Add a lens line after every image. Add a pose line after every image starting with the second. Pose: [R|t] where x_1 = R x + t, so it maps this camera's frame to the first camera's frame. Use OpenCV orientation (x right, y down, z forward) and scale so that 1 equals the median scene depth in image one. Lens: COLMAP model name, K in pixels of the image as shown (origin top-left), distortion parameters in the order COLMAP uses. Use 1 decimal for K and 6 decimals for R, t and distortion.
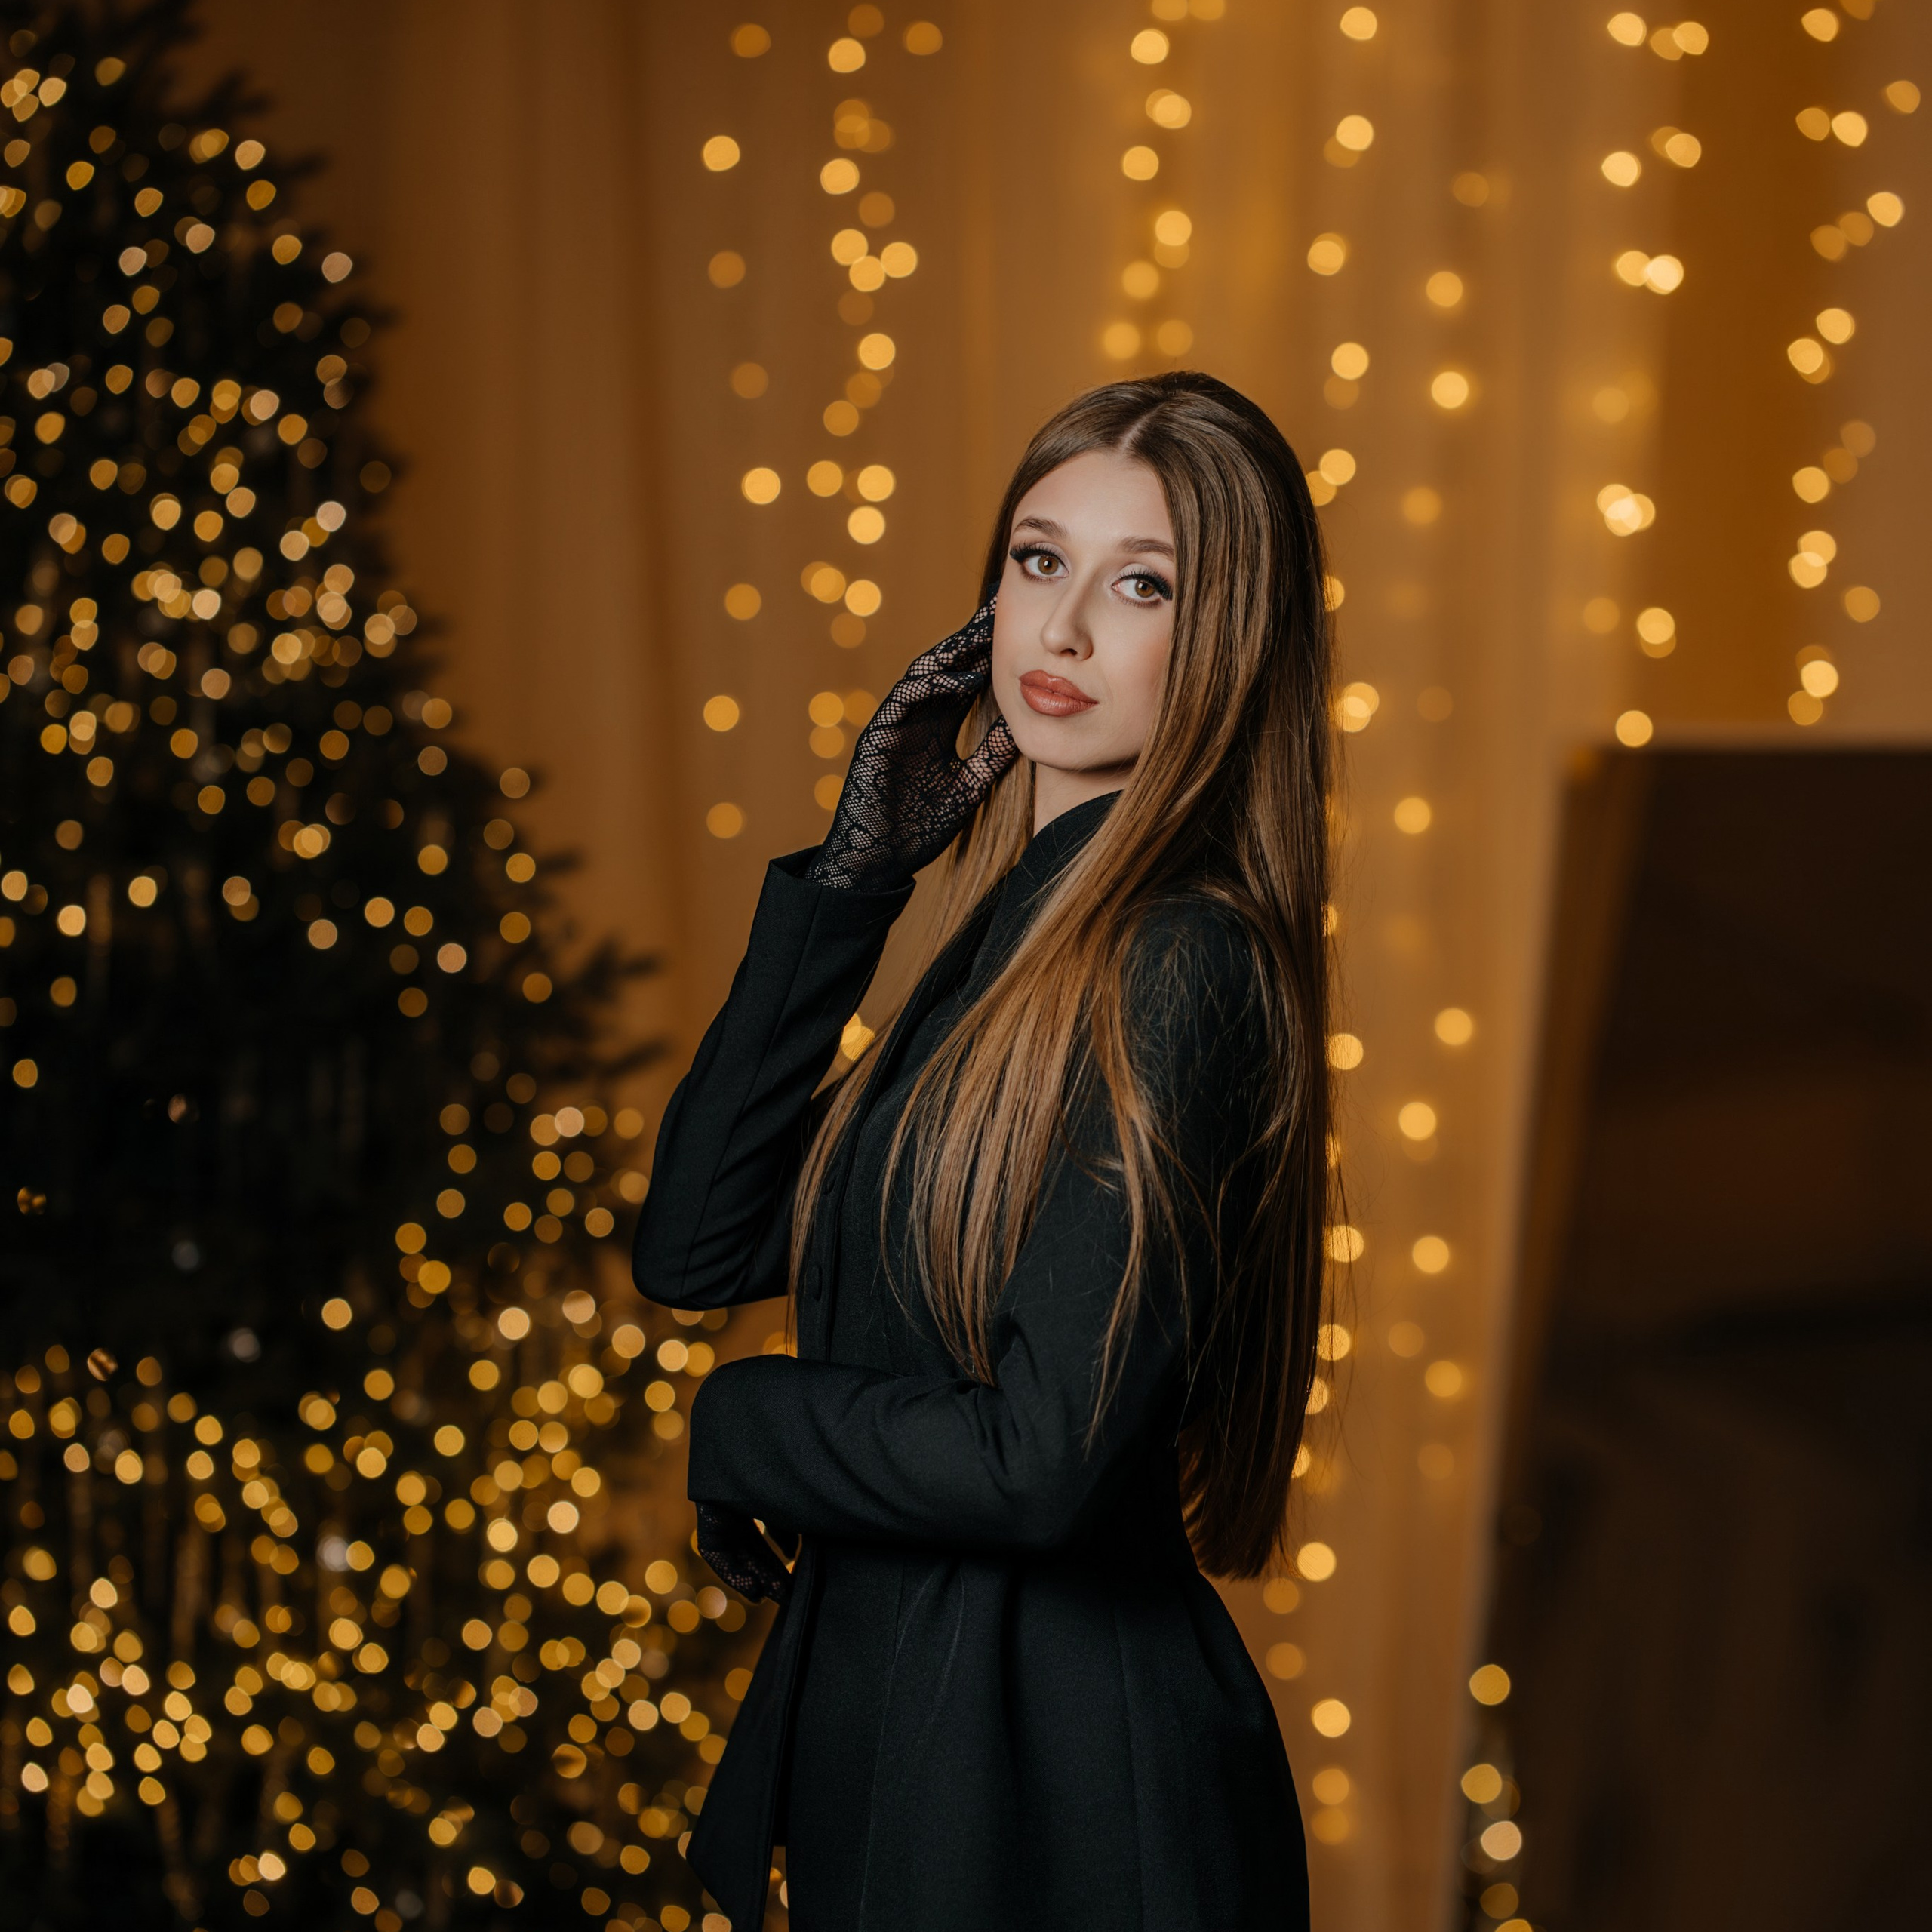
lens RADIAL K [[7088.2, 0, 971.5], [0, 7088.2, 973.0], [0, 0, 1]] dist [0.764762, 0.000000]
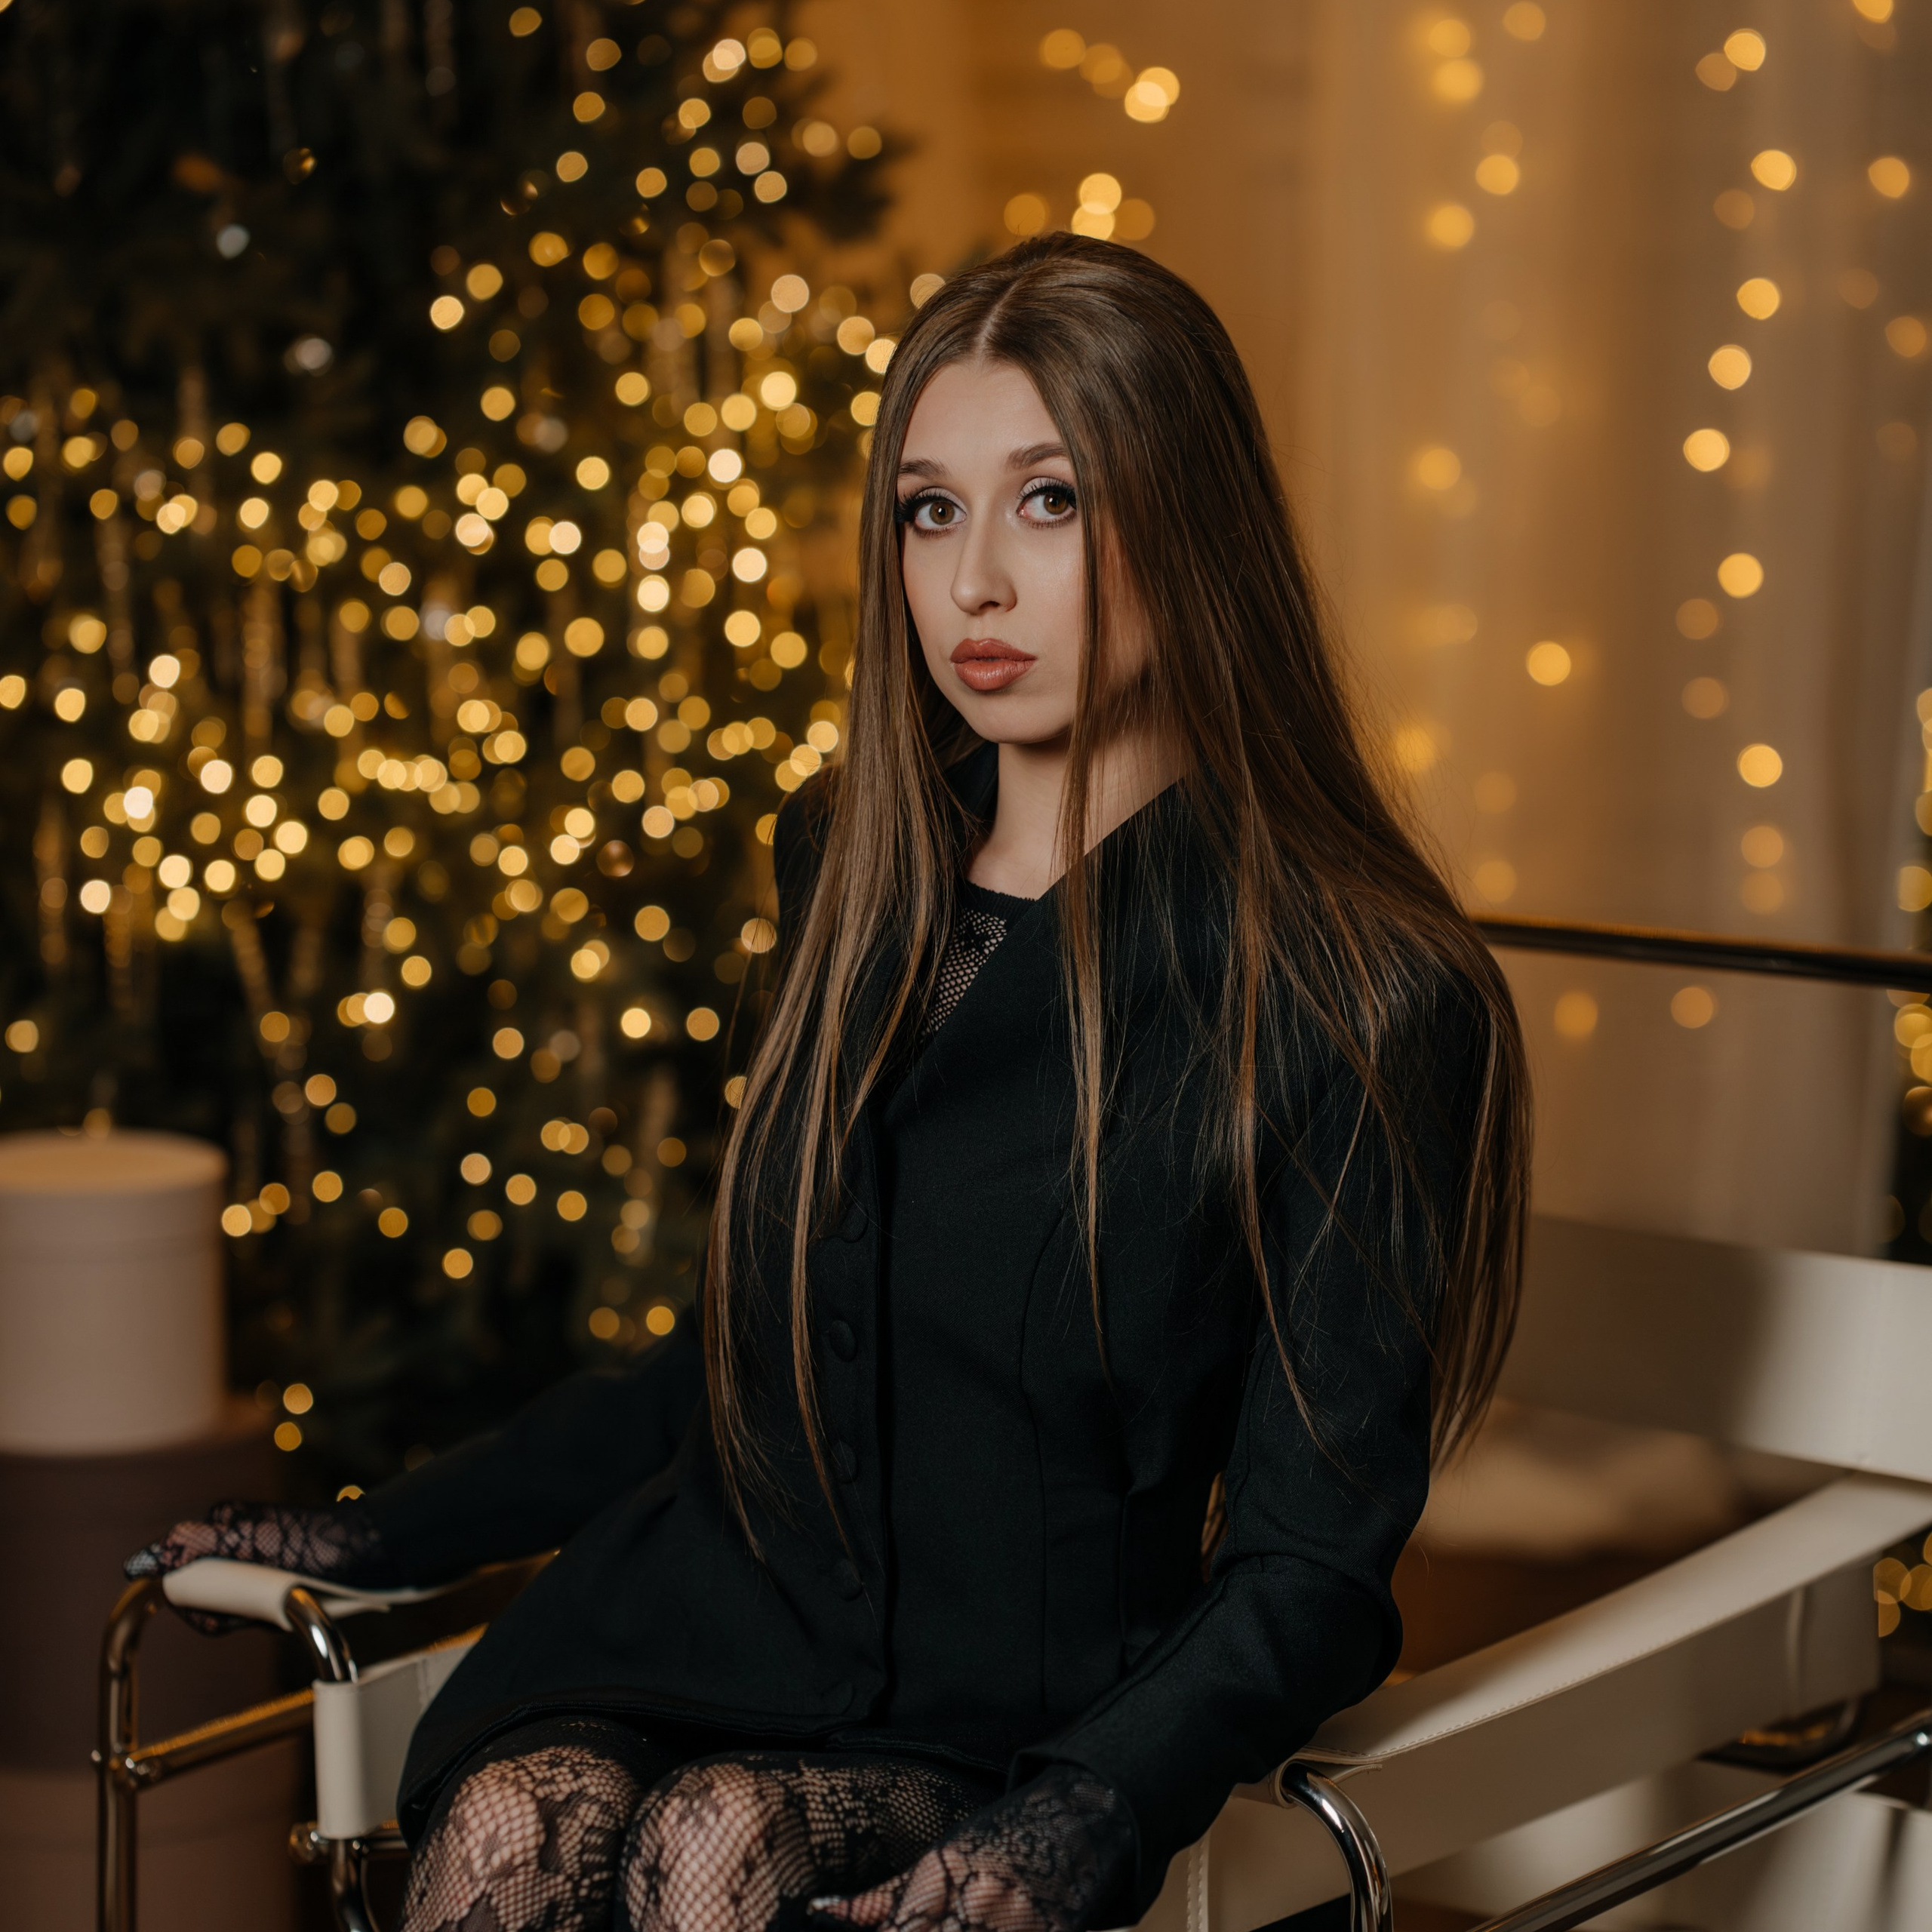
lens RADIAL K [[7088.2, 0, 989.4], [0, 7088.2, 1000.5], [0, 0, 1]] dist [0.764762, 0.000000]
pose [[0.995529, -0.023090, -0.091587, 0.042321], [0.036869, 0.987732, 0.151742, 0.005042], [0.086960, -0.154440, 0.984168, 0.220770]]
